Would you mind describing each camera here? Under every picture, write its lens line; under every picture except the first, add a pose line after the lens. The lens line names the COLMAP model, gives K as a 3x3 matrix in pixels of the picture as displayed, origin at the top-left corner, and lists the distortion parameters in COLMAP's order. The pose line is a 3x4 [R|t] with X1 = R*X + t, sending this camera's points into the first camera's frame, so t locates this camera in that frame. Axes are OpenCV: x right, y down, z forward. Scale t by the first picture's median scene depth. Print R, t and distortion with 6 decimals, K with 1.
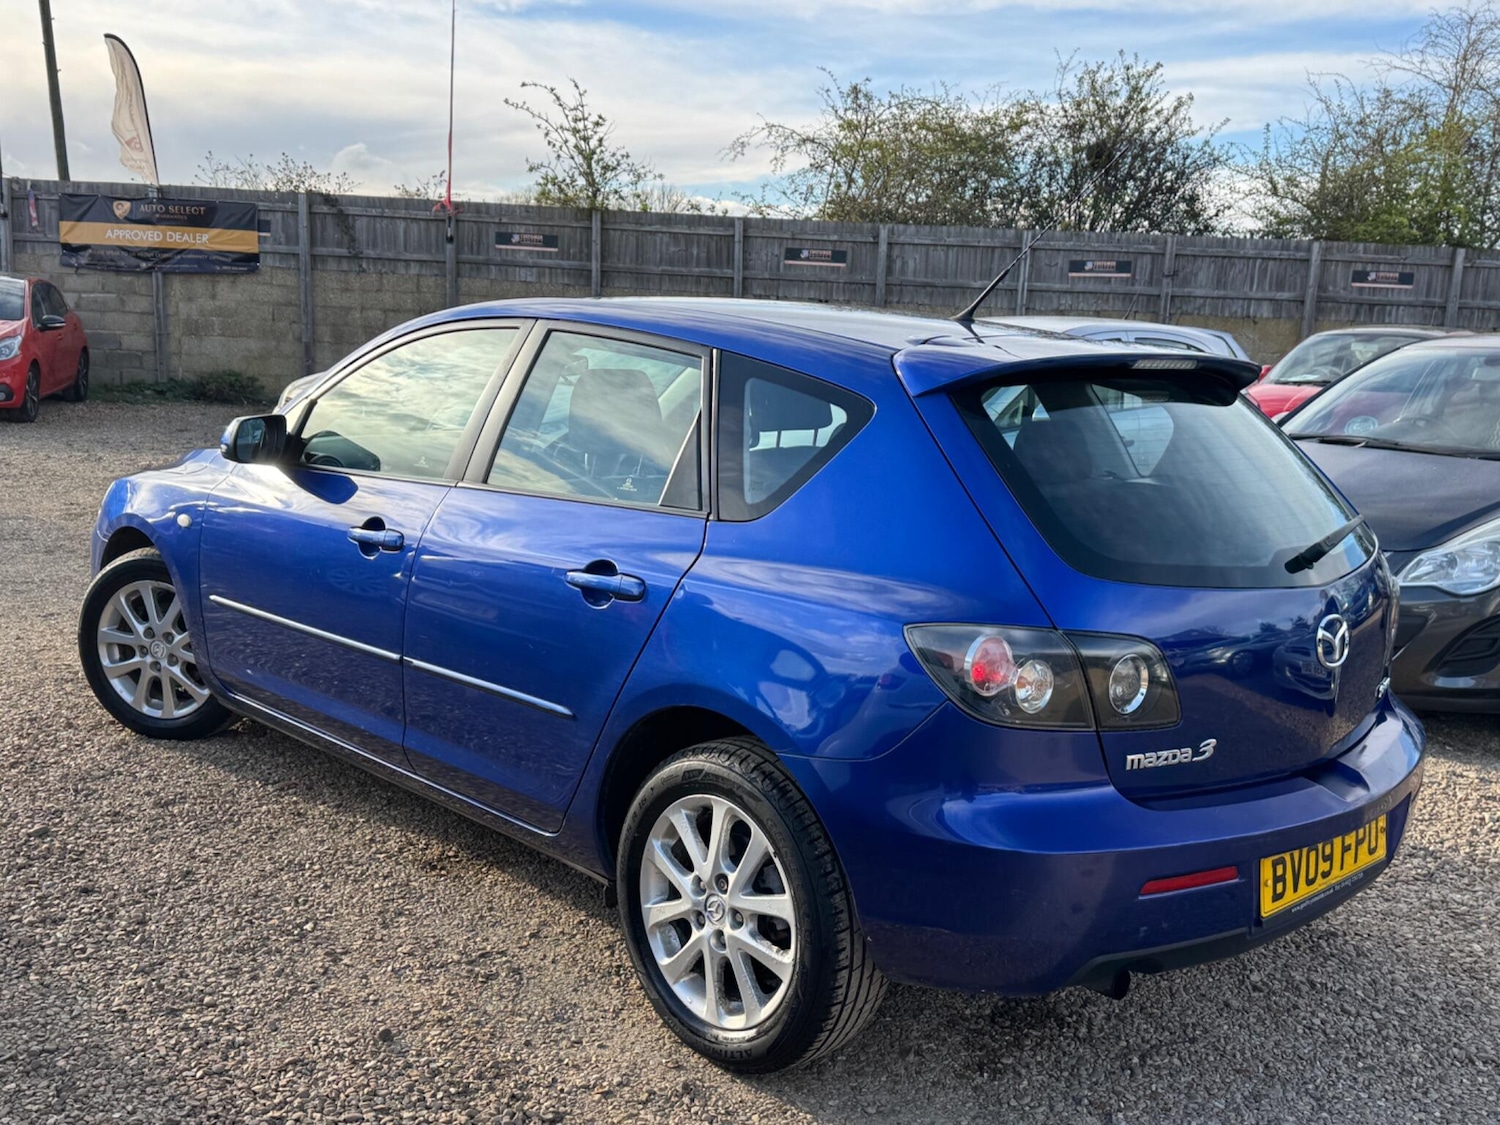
lens RADIAL K [[1442.7, 0, 742.6], [0, 1442.7, 552.9], [0, 0, 1]] dist [0.182196, -0.360586]
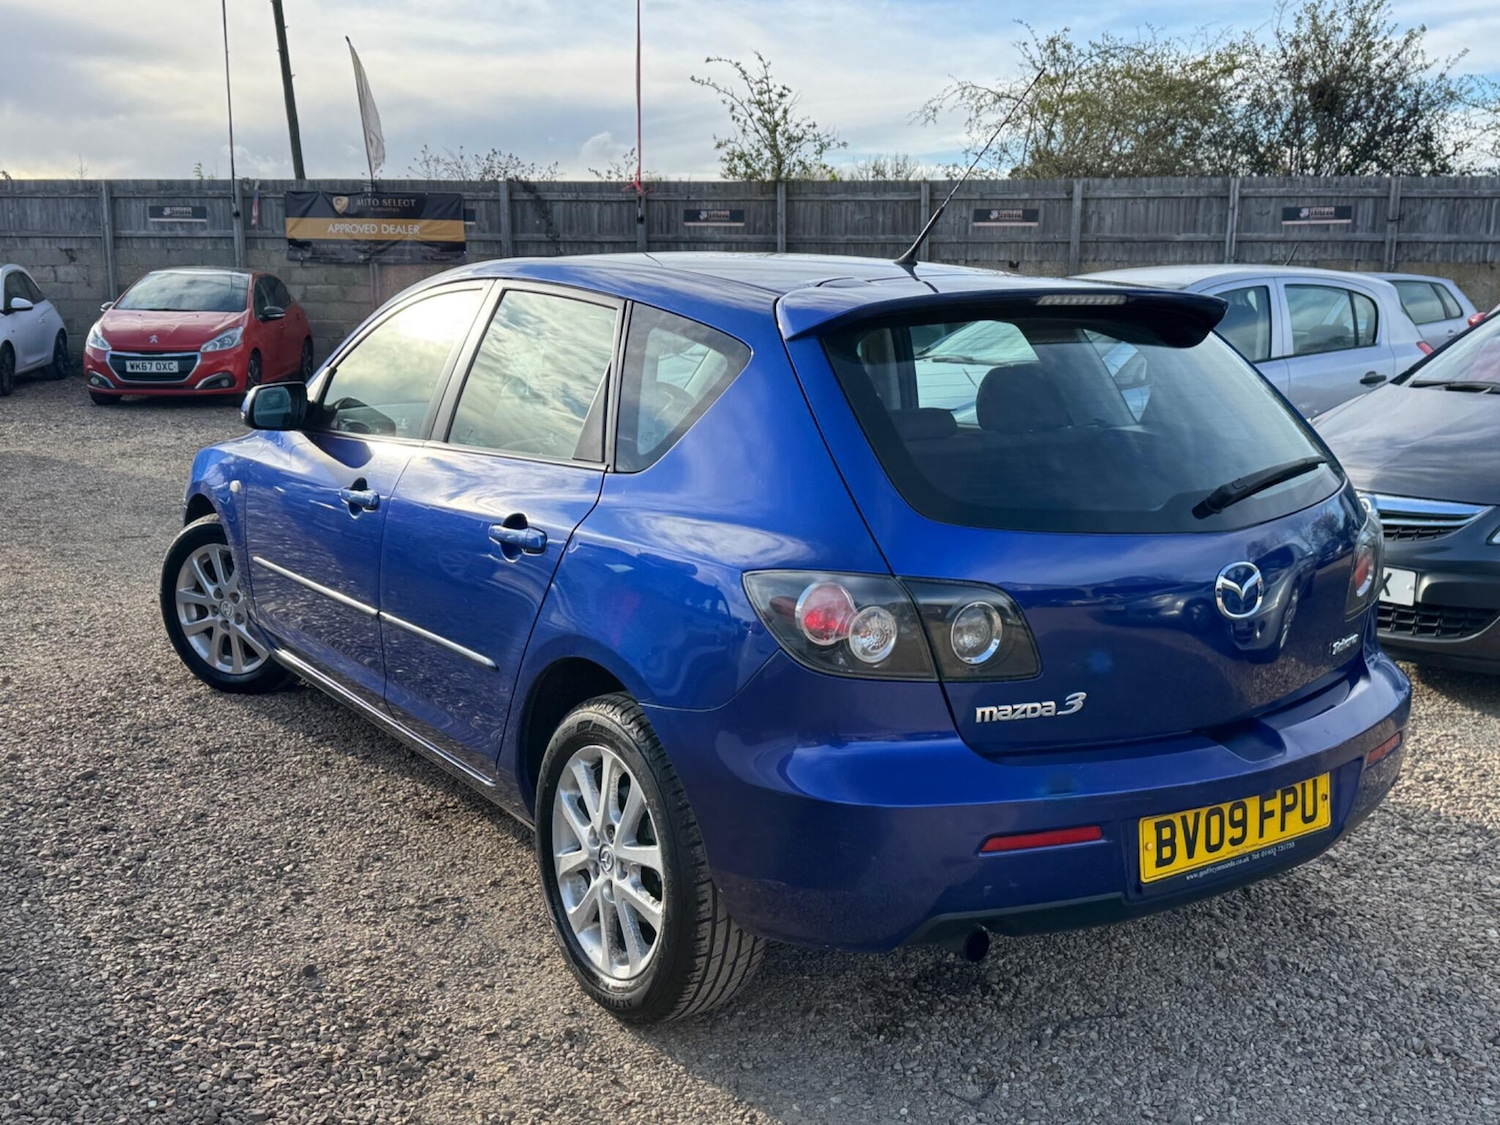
lens RADIAL K [[1442.7, 0, 742.6], [0, 1442.7, 552.9], [0, 0, 1]] dist [0.182196, -0.360586]
pose [[0.984626, -0.005099, -0.174602, 0.207738], [0.007925, 0.999849, 0.015490, 0.015650], [0.174497, -0.016636, 0.984517, 0.028120]]
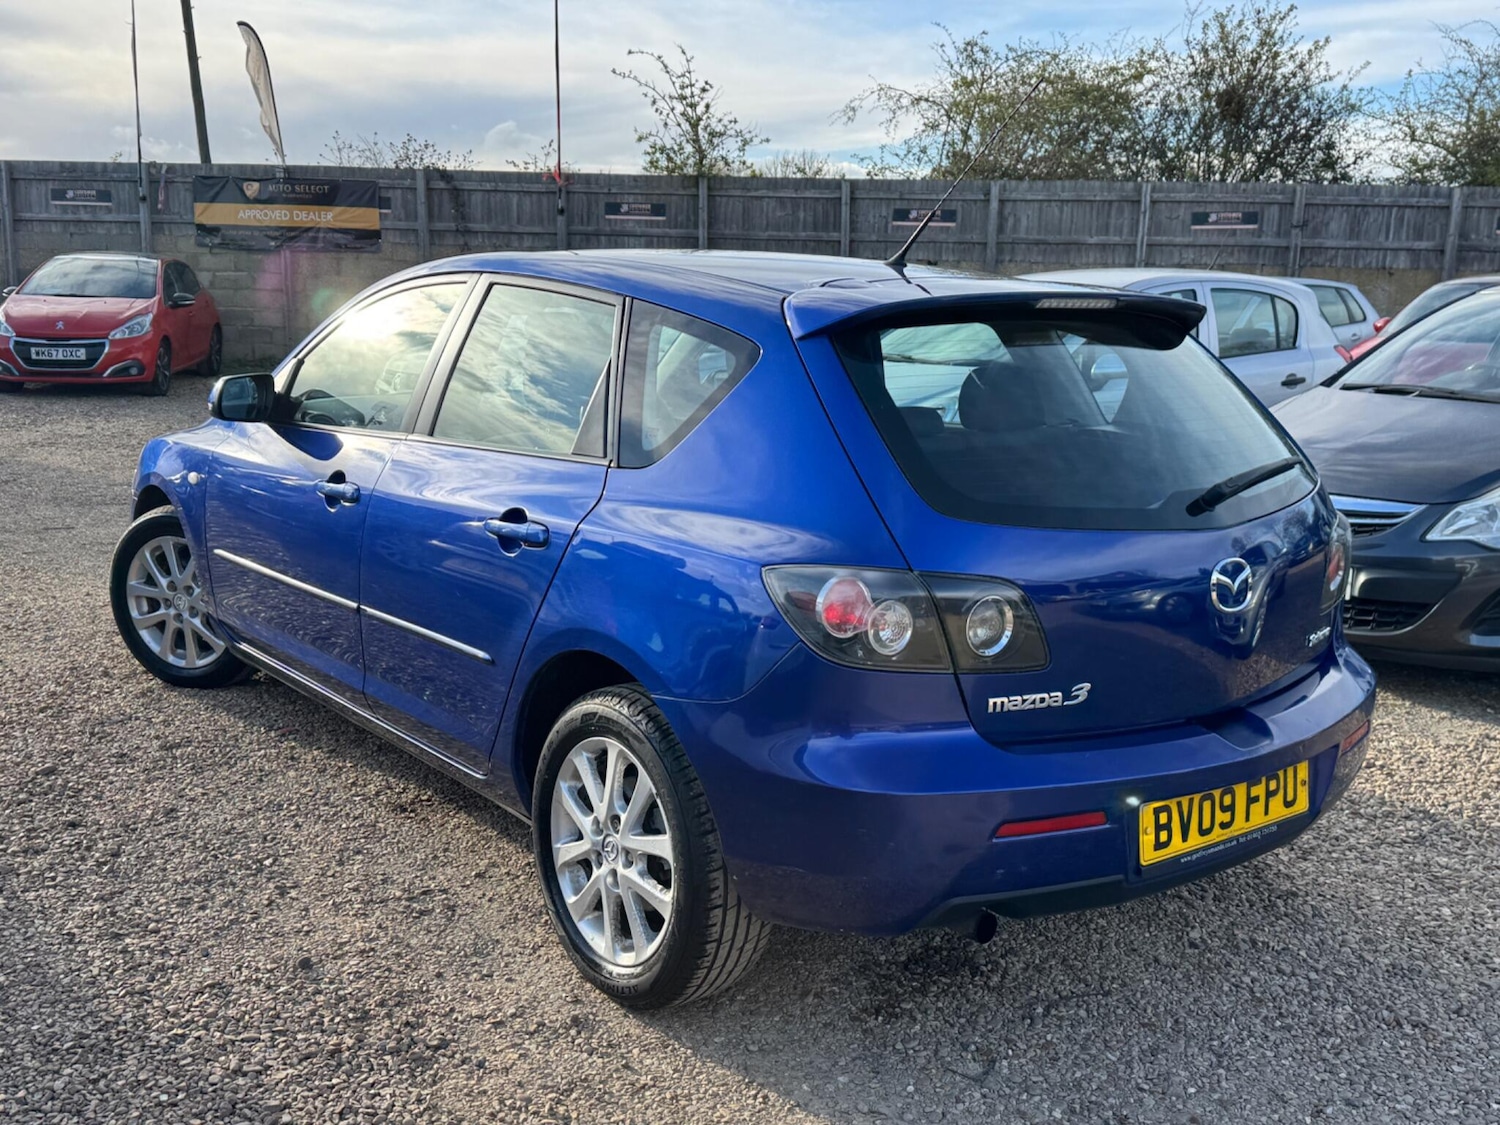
lens RADIAL K [[1439.3, 0, 739.6], [0, 1439.3, 566.9], [0, 0, 1]] dist [0.188776, -0.382413]
pose [[0.993961, -0.000065, -0.109730, 0.151505], [0.003256, 0.999577, 0.028899, 0.015665], [0.109682, -0.029082, 0.993541, 0.008239]]
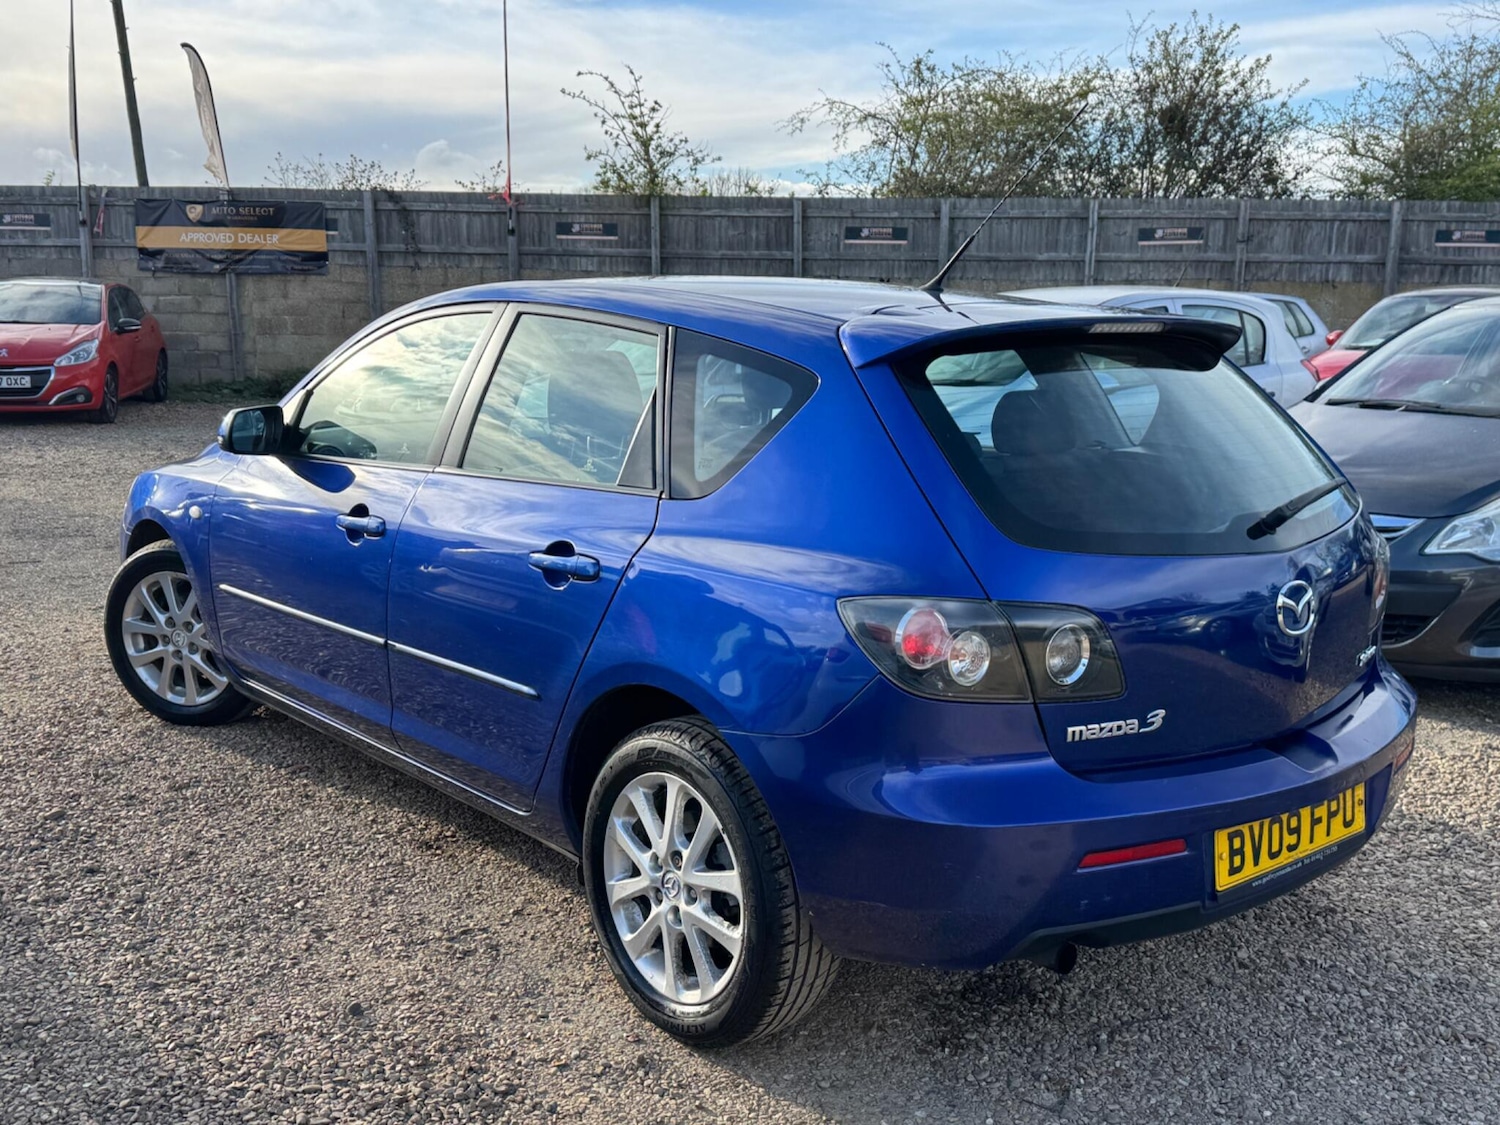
lens RADIAL K [[1439.9, 0, 733.3], [0, 1439.9, 576.0], [0, 0, 1]] dist [0.186385, -0.378843]
pose [[0.997387, -0.017964, -0.069974, 0.081456], [0.019710, 0.999509, 0.024337, 0.006559], [0.069502, -0.025653, 0.997252, 0.009214]]
